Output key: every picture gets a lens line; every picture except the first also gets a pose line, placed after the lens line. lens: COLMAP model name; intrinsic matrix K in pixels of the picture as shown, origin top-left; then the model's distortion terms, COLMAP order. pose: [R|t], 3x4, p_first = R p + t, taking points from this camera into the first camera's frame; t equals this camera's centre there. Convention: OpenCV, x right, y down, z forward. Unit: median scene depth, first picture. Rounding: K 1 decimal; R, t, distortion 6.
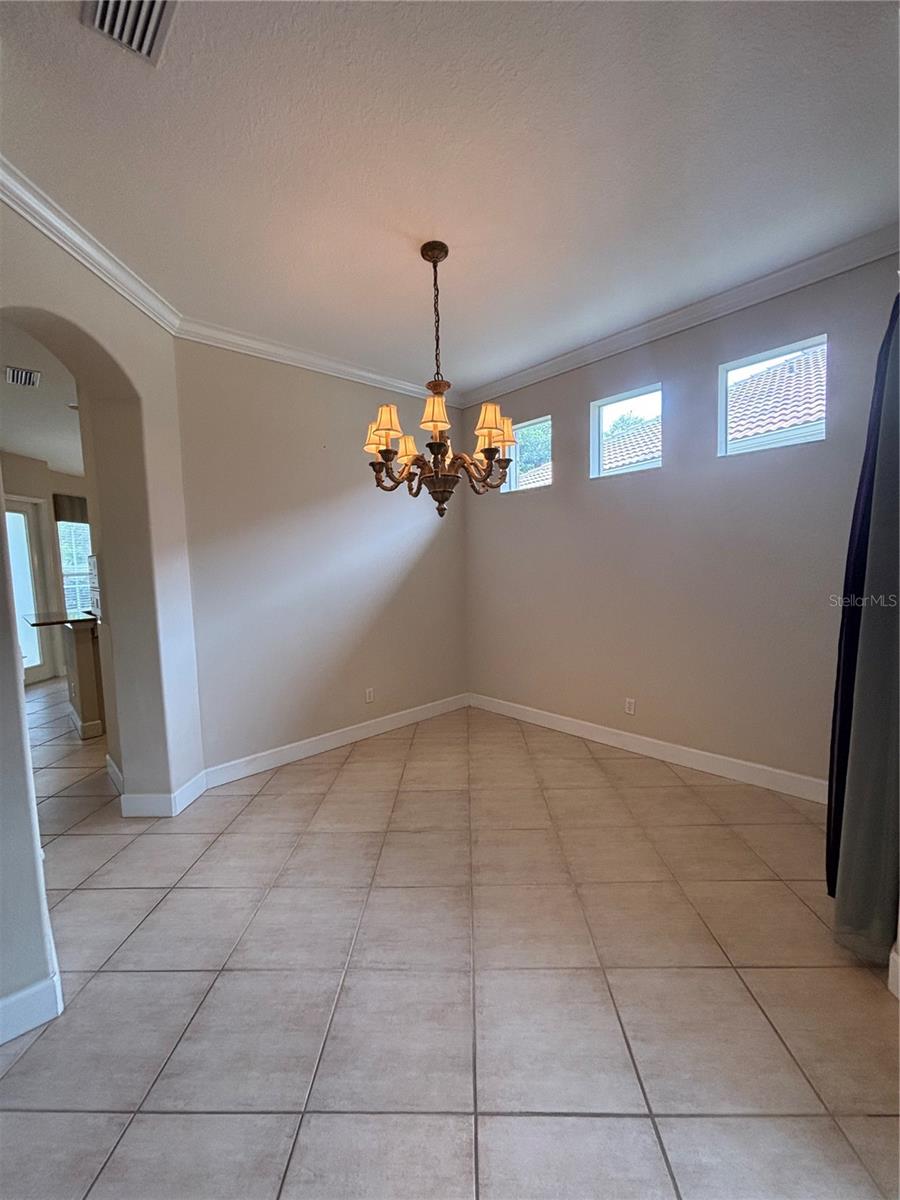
lens RADIAL K [[485.5, 0, 451.8], [0, 485.5, 603.8], [0, 0, 1]] dist [-0.003488, -0.000735]
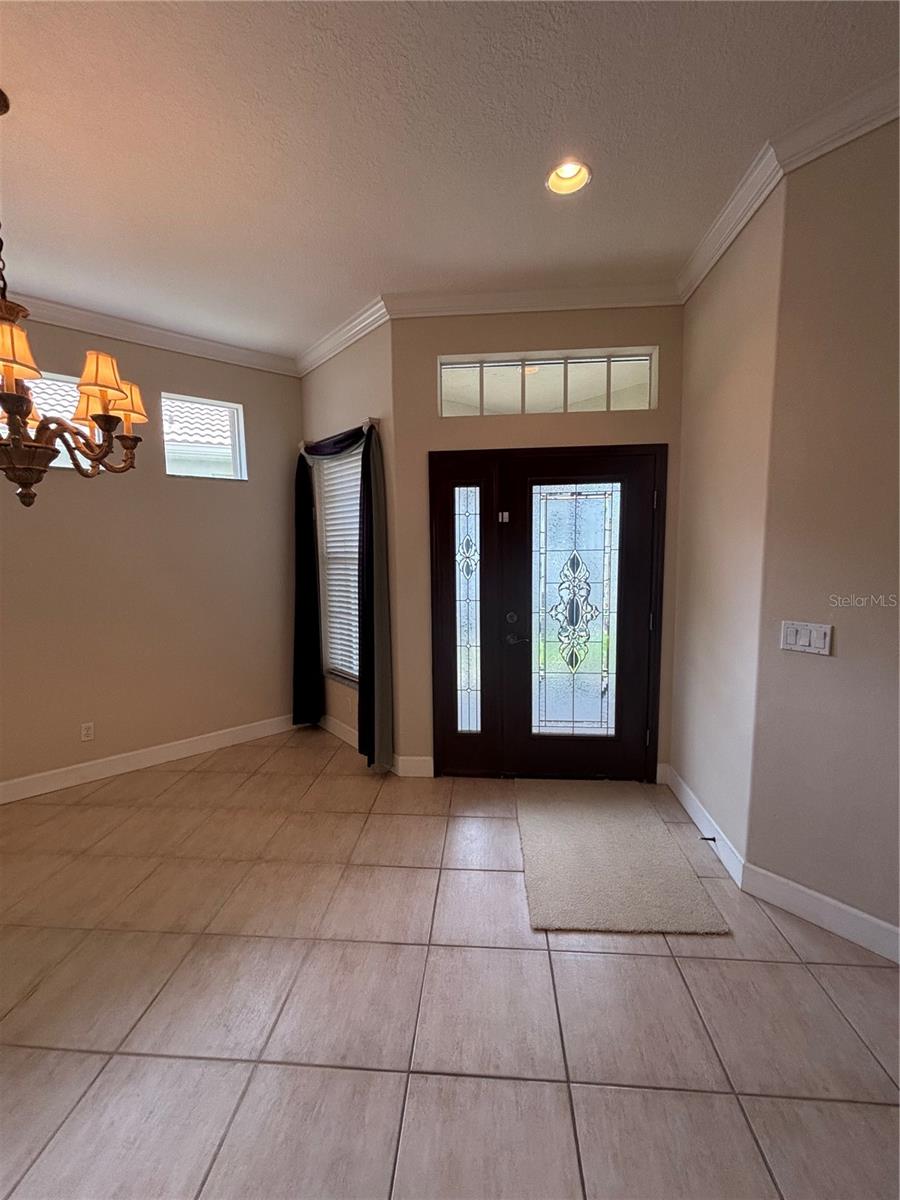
lens RADIAL K [[485.5, 0, 452.2], [0, 485.5, 601.6], [0, 0, 1]] dist [-0.003488, -0.000735]
pose [[0.053577, -0.081972, 0.995194, -0.675093], [0.096305, 0.992403, 0.076558, -0.041992], [-0.993909, 0.091740, 0.061064, 0.380643]]
